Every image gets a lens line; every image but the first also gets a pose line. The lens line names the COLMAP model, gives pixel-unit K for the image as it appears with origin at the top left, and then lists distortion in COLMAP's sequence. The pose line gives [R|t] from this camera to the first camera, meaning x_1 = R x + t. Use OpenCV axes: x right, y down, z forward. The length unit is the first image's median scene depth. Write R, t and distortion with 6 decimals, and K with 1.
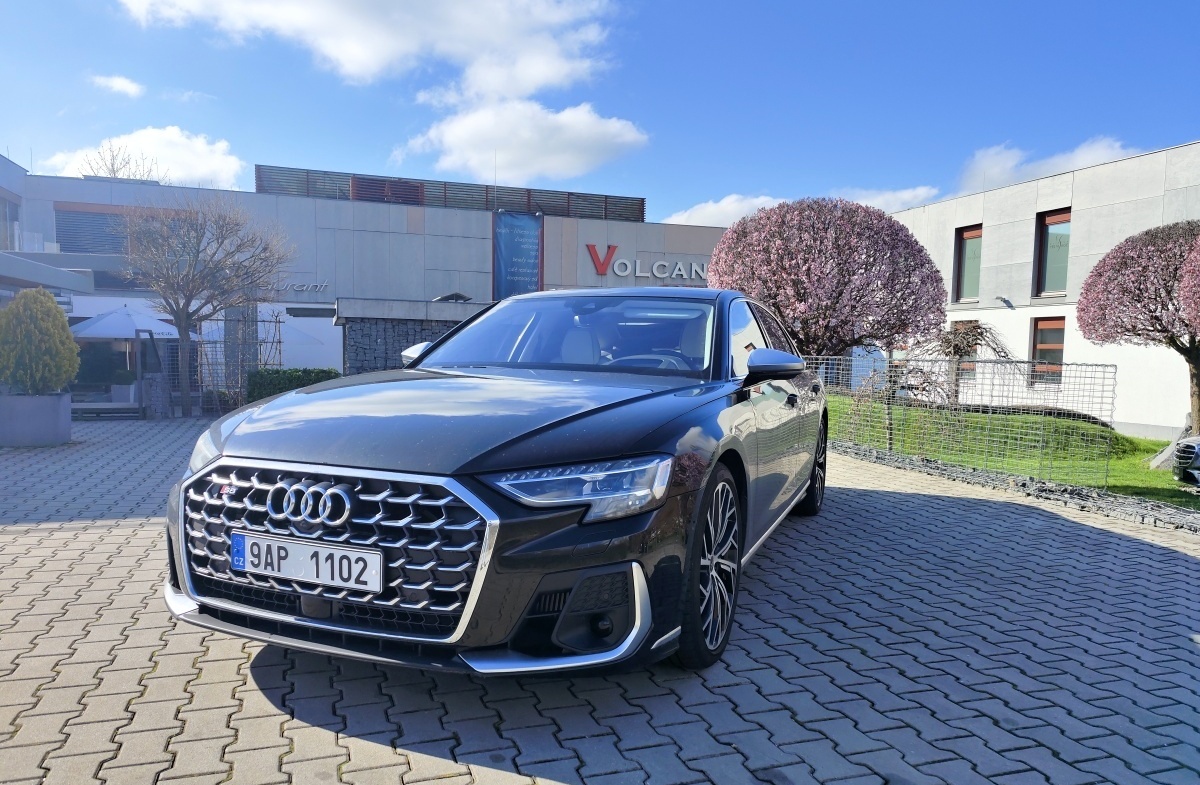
lens RADIAL K [[810.8, 0, 602.2], [0, 810.8, 404.8], [0, 0, 1]] dist [0.029744, -0.014562]
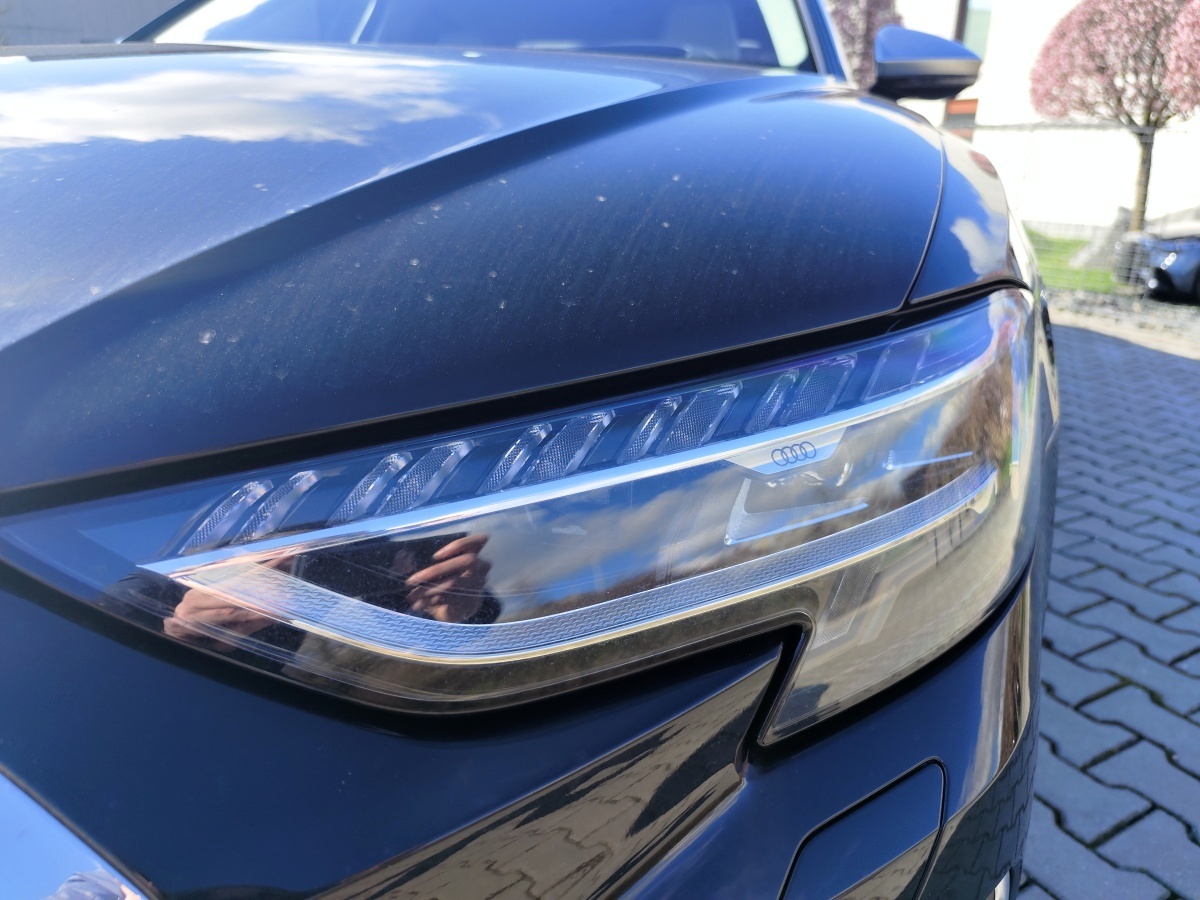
lens RADIAL K [[818.9, 0, 601.8], [0, 818.9, 456.5], [0, 0, 1]] dist [0.011654, -0.015214]
pose [[0.987423, -0.067291, 0.143067, -0.014532], [0.024148, 0.958475, 0.284153, 0.006776], [-0.156247, -0.277125, 0.948045, 0.166230]]
